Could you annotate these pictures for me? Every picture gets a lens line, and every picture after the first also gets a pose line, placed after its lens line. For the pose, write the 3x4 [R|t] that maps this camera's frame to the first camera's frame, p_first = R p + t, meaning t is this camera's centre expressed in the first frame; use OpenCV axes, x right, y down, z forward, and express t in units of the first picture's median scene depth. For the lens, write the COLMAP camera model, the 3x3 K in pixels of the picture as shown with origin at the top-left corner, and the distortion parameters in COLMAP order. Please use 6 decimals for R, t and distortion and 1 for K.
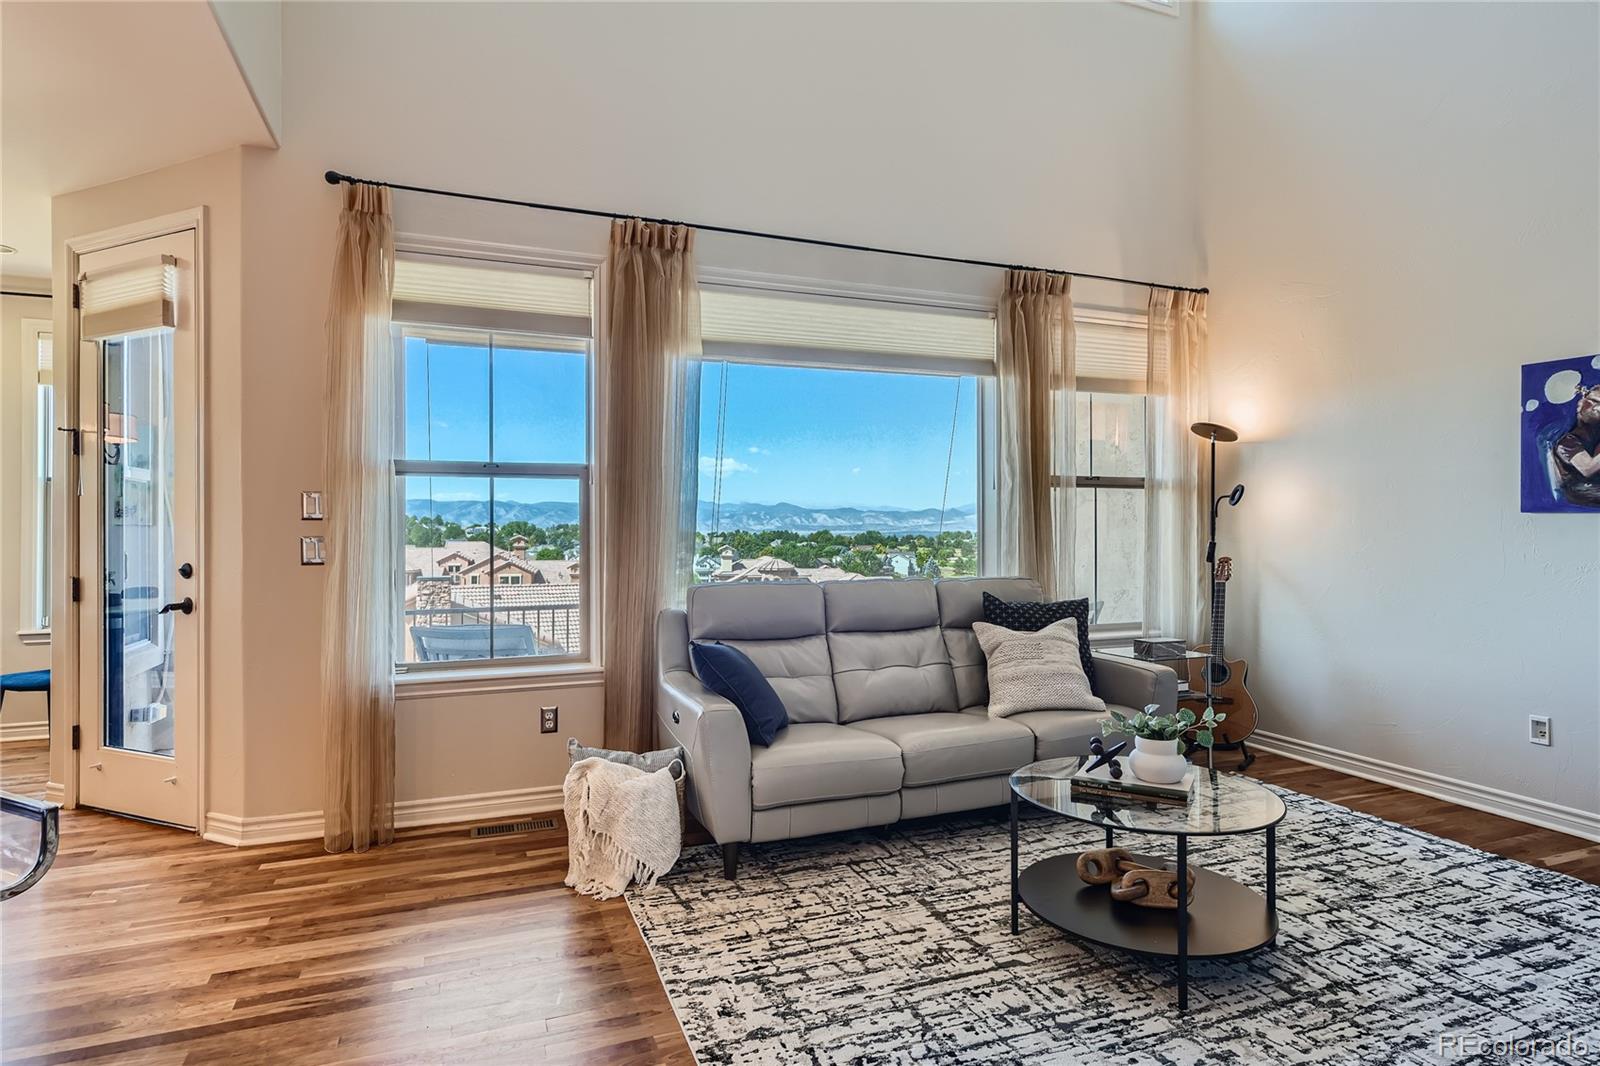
lens RADIAL K [[858.9, 0, 801.9], [0, 858.9, 524.7], [0, 0, 1]] dist [-0.002131, -0.001290]
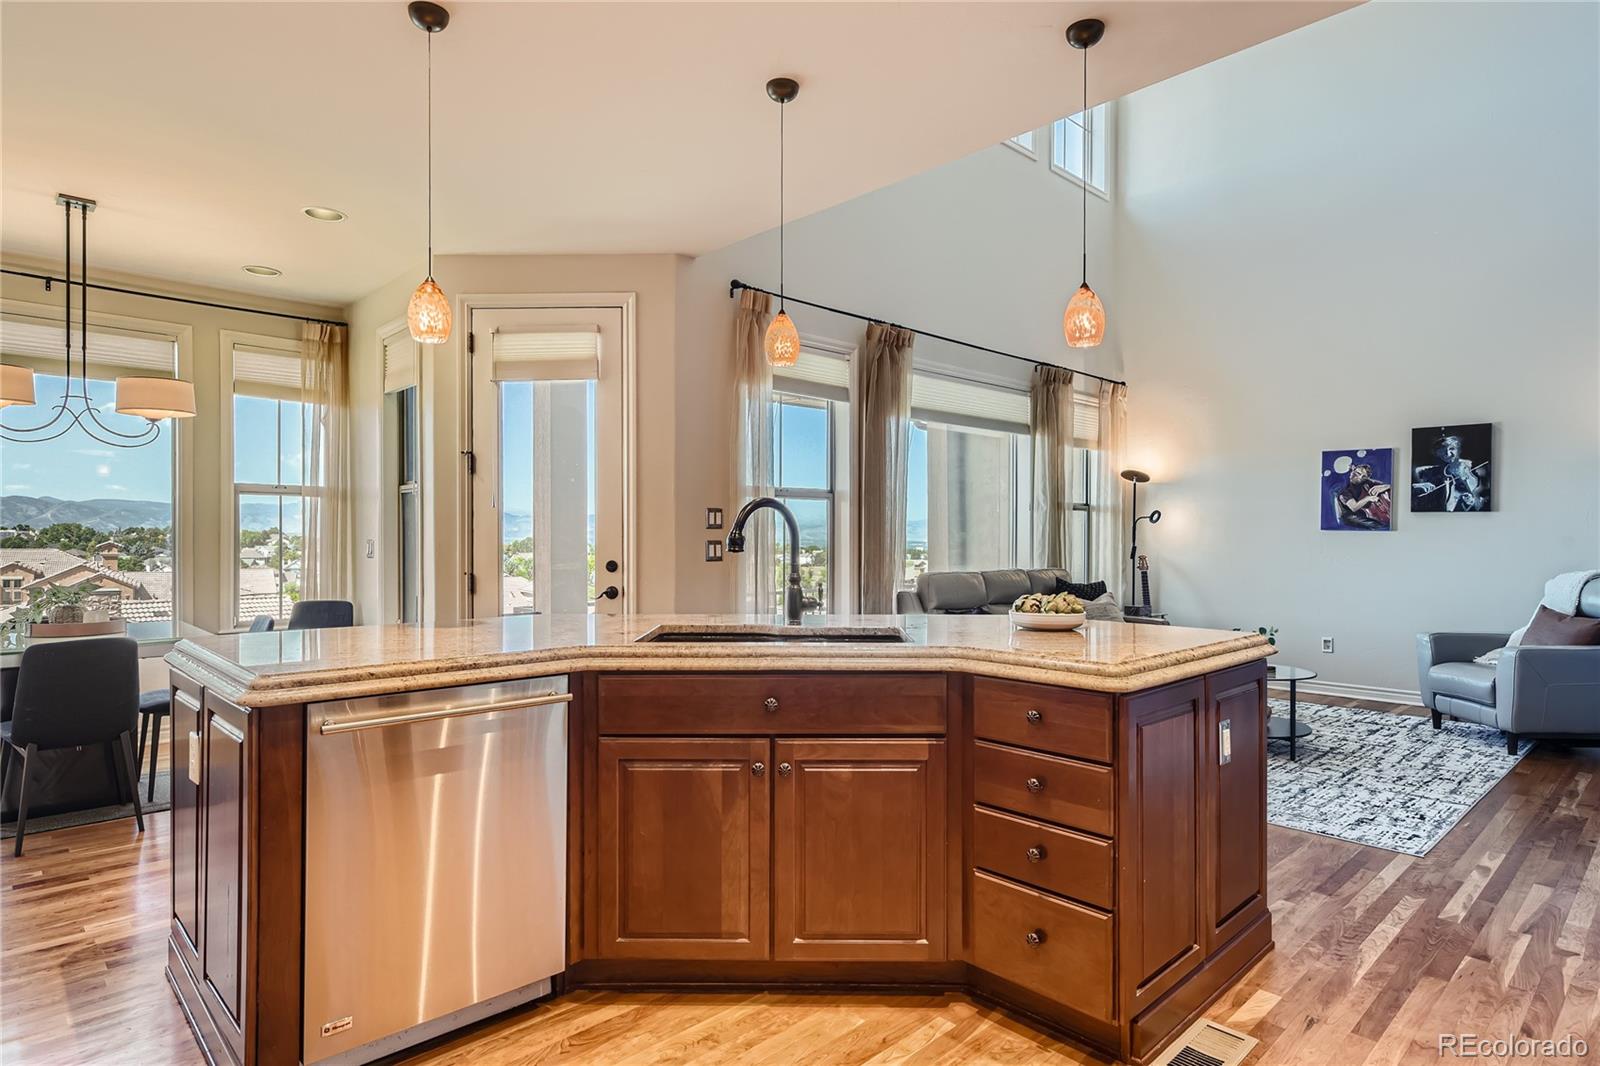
lens RADIAL K [[879.8, 0, 805.4], [0, 879.8, 539.8], [0, 0, 1]] dist [-0.001610, -0.000116]
pose [[0.925755, 0.003600, 0.378108, -0.835014], [-0.007150, 0.999943, 0.007985, 0.000363], [-0.378057, -0.010095, 0.925727, -0.319083]]
